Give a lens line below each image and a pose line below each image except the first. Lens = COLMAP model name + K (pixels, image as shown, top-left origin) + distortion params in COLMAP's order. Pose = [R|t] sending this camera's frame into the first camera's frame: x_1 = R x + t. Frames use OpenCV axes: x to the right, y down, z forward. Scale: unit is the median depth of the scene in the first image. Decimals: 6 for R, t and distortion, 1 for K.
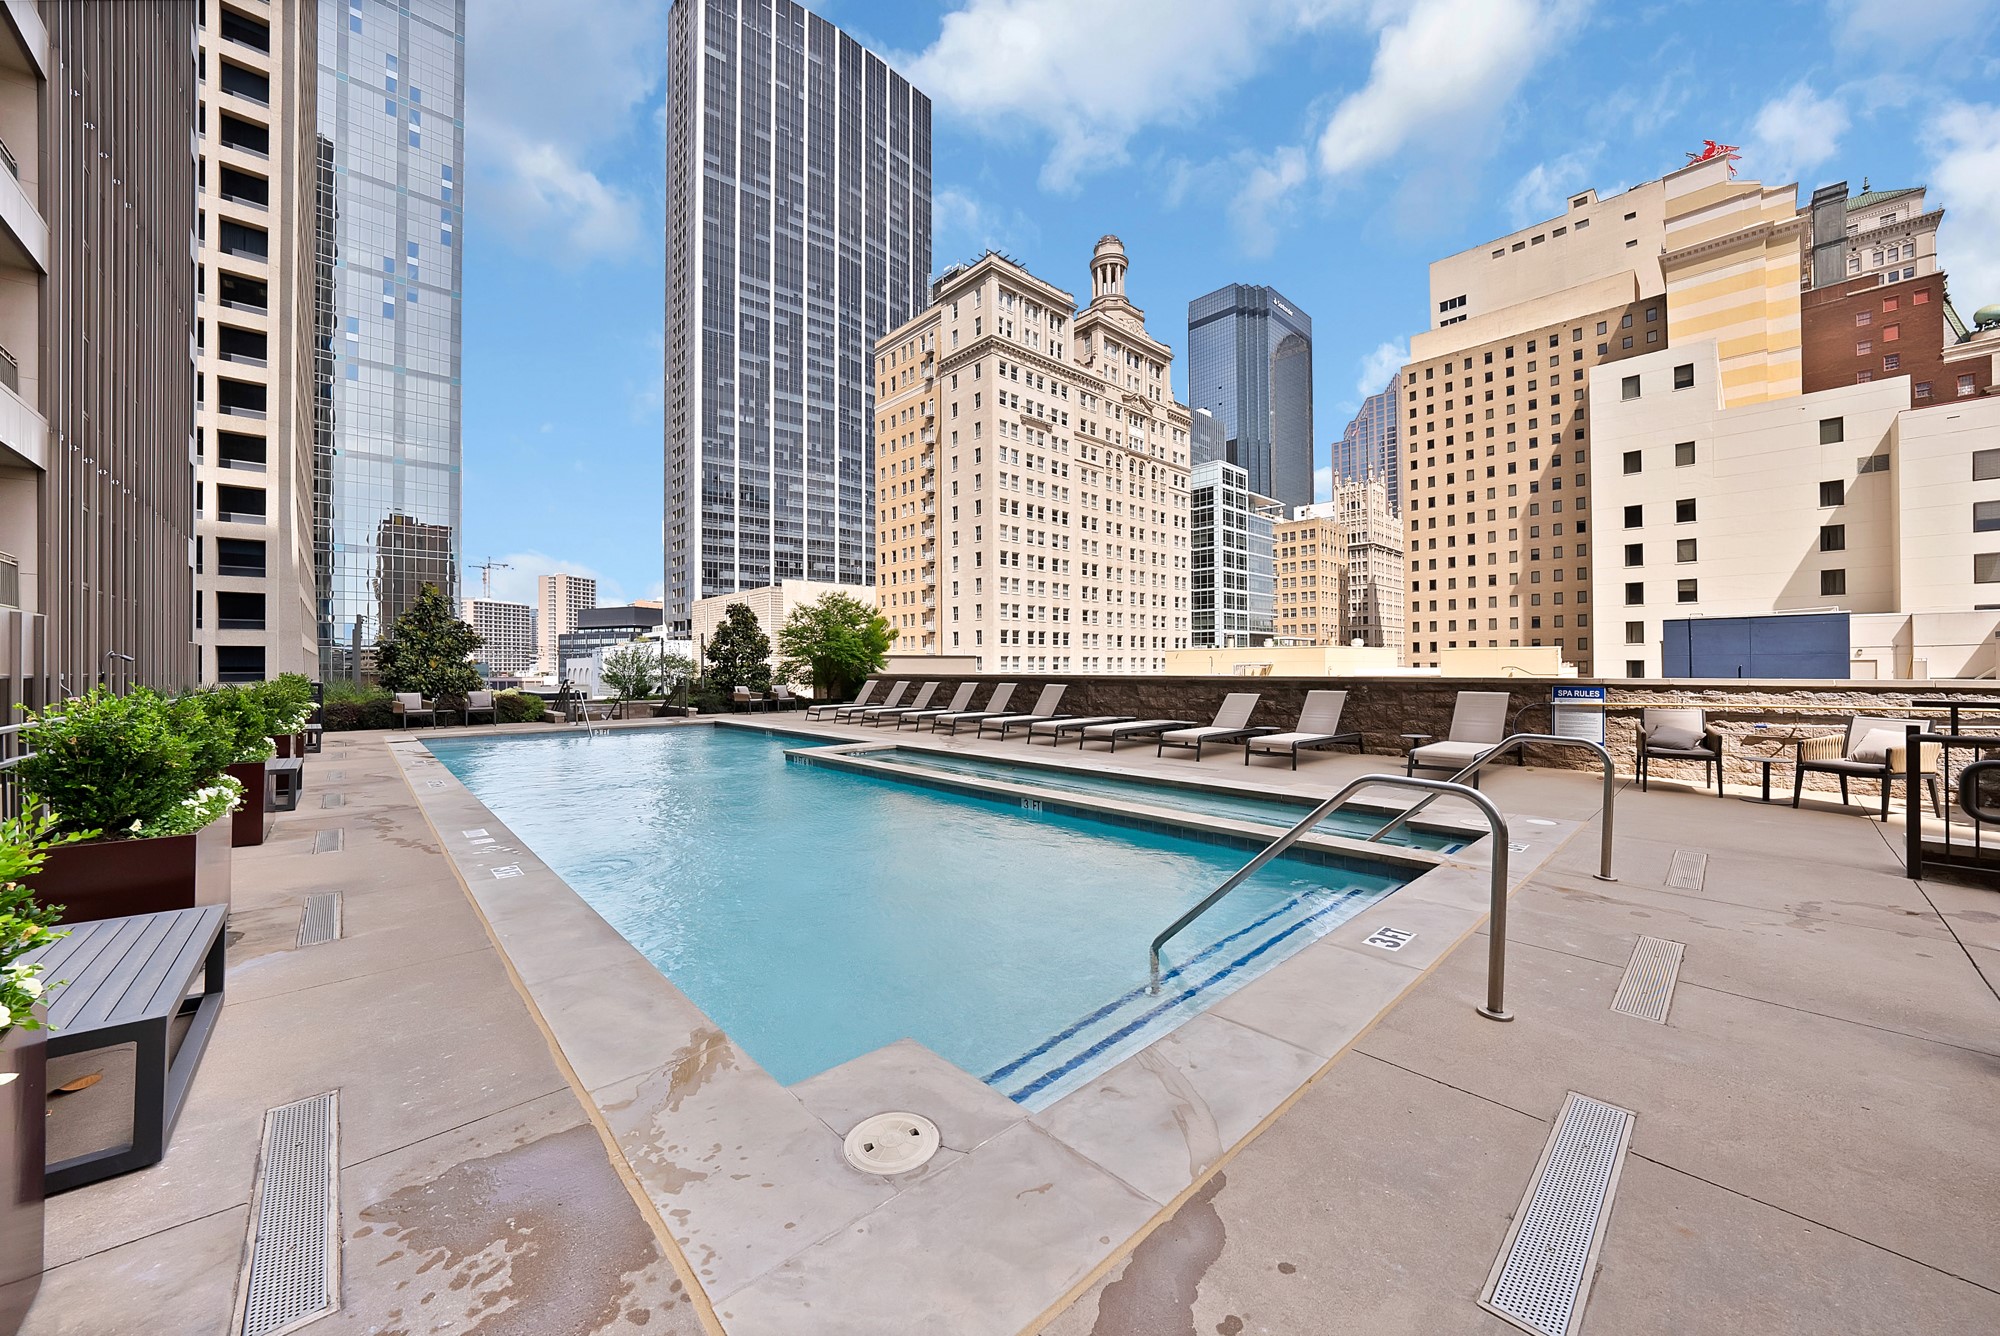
lens RADIAL K [[711.2, 0, 987.8], [0, 711.2, 663.9], [0, 0, 1]] dist [-0.026745, 0.005721]
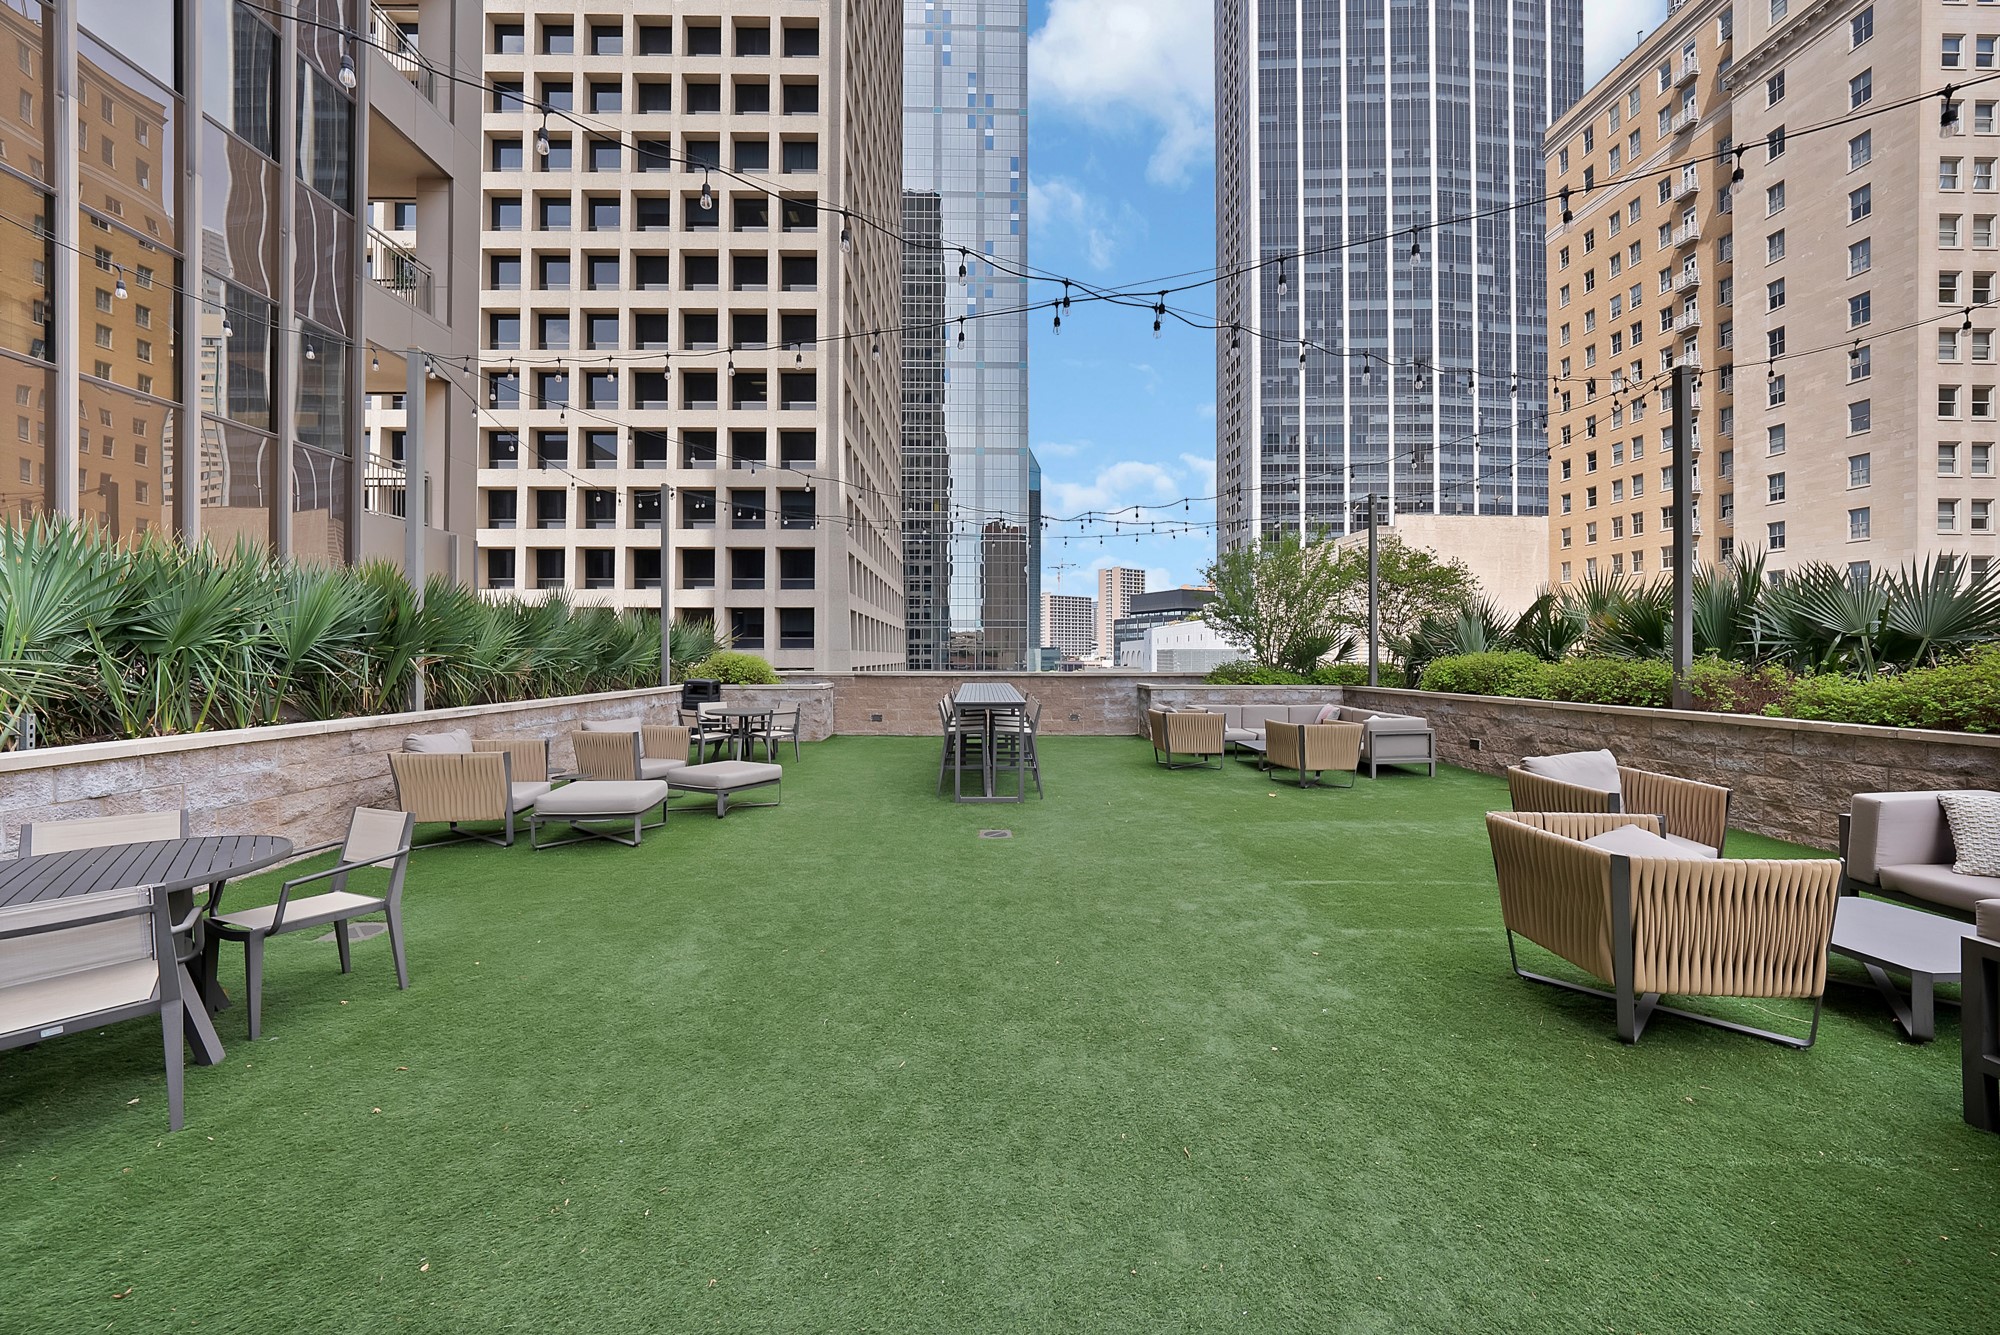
lens RADIAL K [[711.2, 0, 987.8], [0, 711.2, 663.4], [0, 0, 1]] dist [-0.026745, 0.005721]
pose [[0.749325, 0.013538, -0.662064, -0.082418], [-0.001512, 0.999823, 0.018733, 0.008240], [0.662200, -0.013036, 0.749214, 0.138856]]
